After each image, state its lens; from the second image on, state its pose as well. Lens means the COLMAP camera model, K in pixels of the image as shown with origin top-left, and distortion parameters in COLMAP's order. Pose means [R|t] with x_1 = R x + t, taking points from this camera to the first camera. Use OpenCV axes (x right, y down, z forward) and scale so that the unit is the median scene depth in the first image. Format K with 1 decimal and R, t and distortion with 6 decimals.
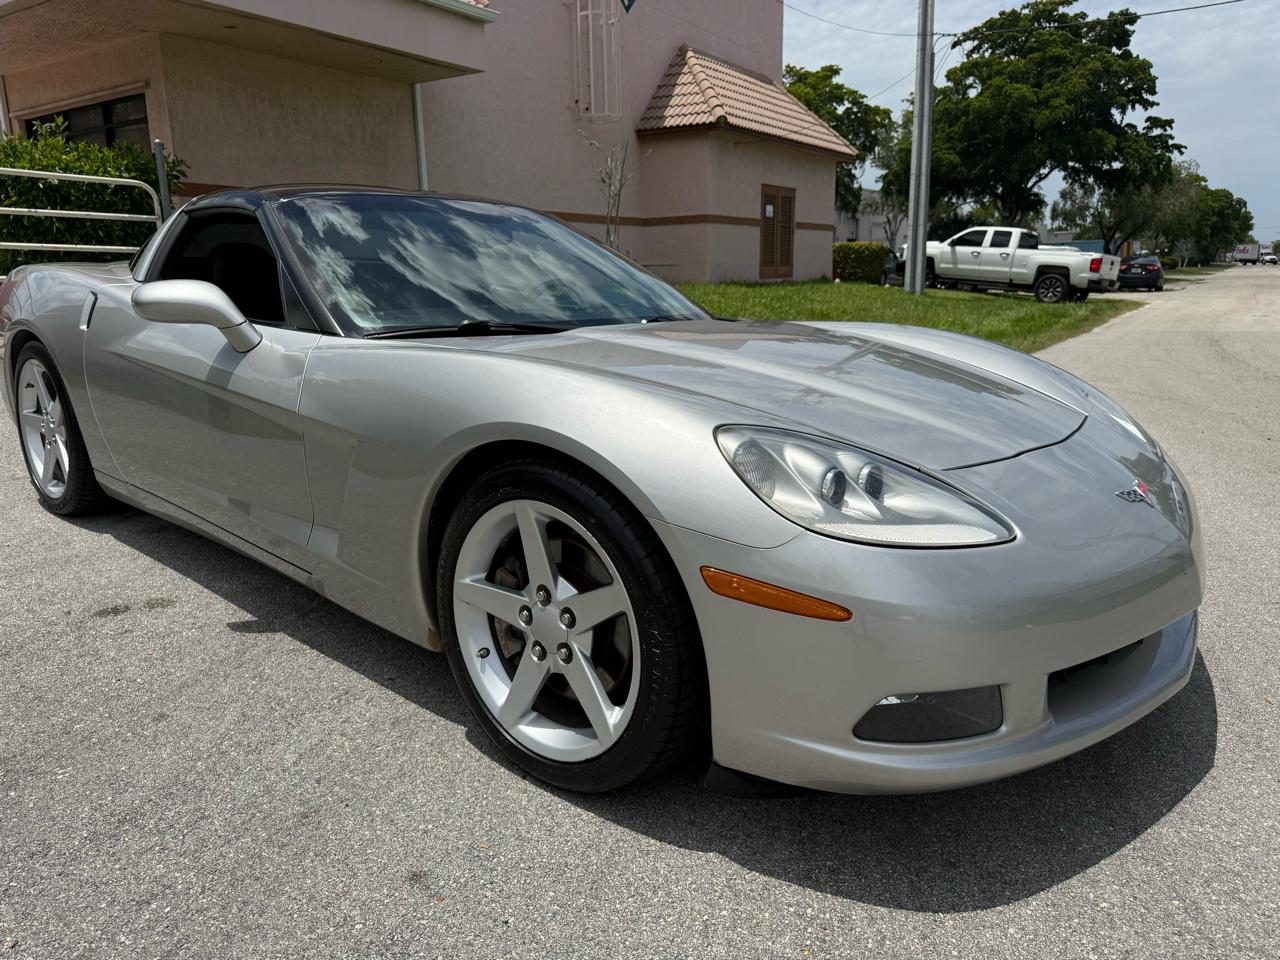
lens RADIAL K [[895.4, 0, 663.3], [0, 895.4, 480.5], [0, 0, 1]] dist [0.046363, -0.073371]
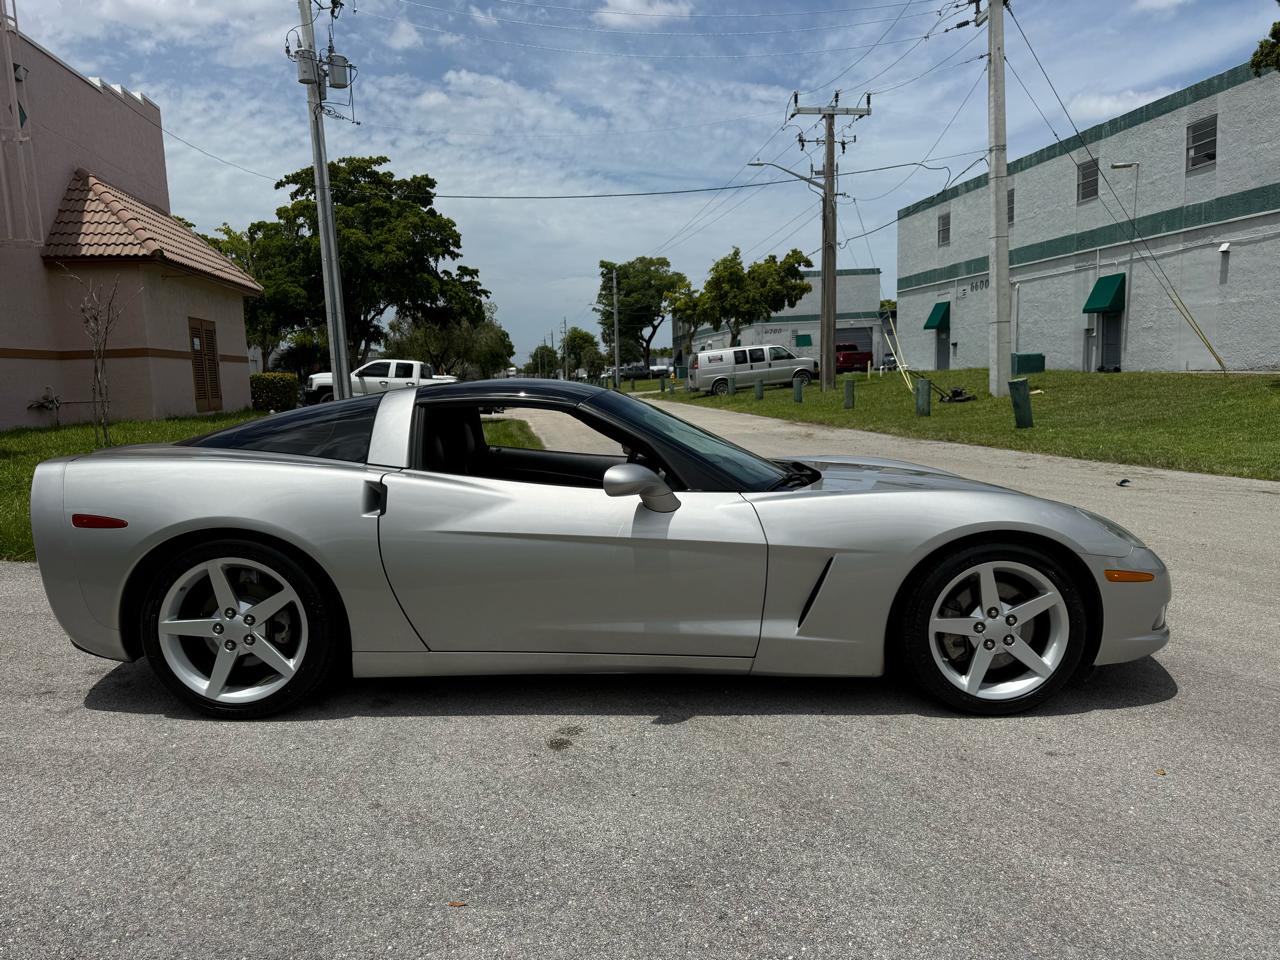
lens RADIAL K [[879.7, 0, 640.0], [0, 879.7, 480.0], [0, 0, 1]] dist [0.093831, -0.134857]
pose [[0.756830, -0.089056, 0.647517, -0.174673], [0.171813, 0.982941, -0.065630, -0.014221], [-0.630626, 0.160923, 0.759220, -0.001517]]
